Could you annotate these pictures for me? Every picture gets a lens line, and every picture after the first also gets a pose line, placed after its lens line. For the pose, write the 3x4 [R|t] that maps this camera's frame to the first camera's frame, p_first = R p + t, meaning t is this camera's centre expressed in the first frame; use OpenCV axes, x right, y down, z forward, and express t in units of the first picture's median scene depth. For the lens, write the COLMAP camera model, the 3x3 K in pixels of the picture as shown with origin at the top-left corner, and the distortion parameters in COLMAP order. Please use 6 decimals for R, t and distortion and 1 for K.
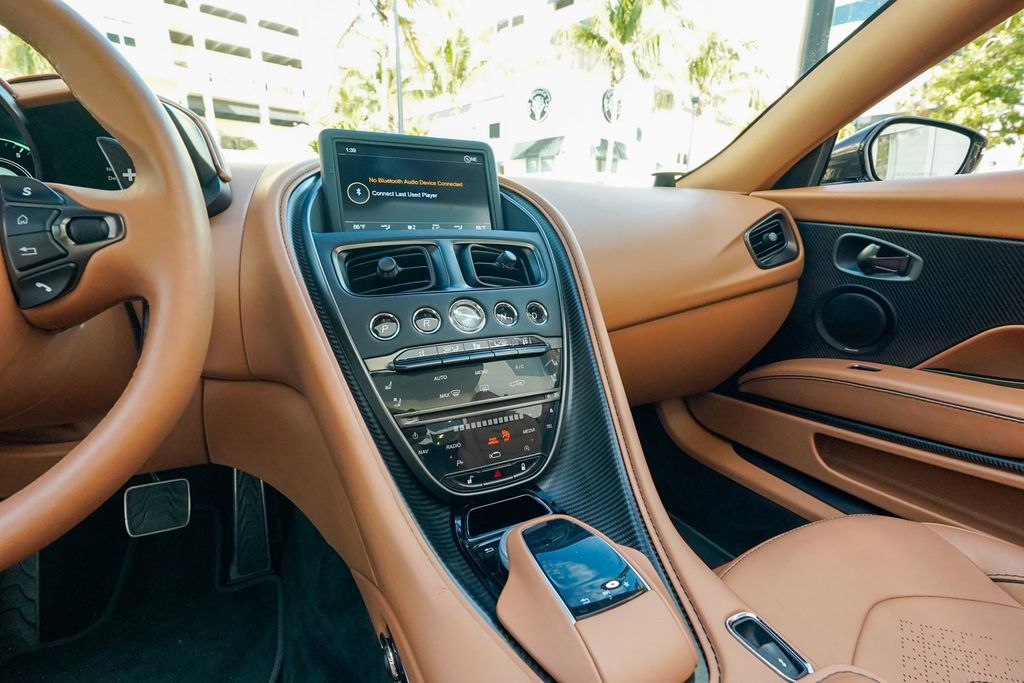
lens RADIAL K [[468.4, 0, 503.5], [0, 468.4, 344.6], [0, 0, 1]] dist [-0.016008, 0.008371]
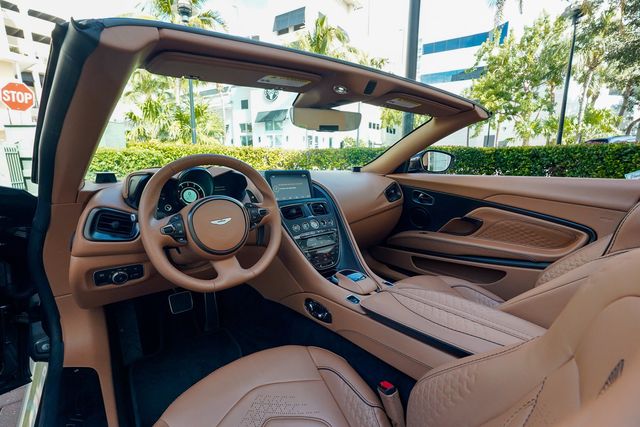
lens RADIAL K [[292.8, 0, 314.2], [0, 292.8, 216.2], [0, 0, 1]] dist [-0.016008, 0.008371]
pose [[0.977418, -0.044899, 0.206490, -0.309480], [0.057006, 0.996963, -0.053061, 0.001054], [-0.203480, 0.063634, 0.977009, -0.711868]]
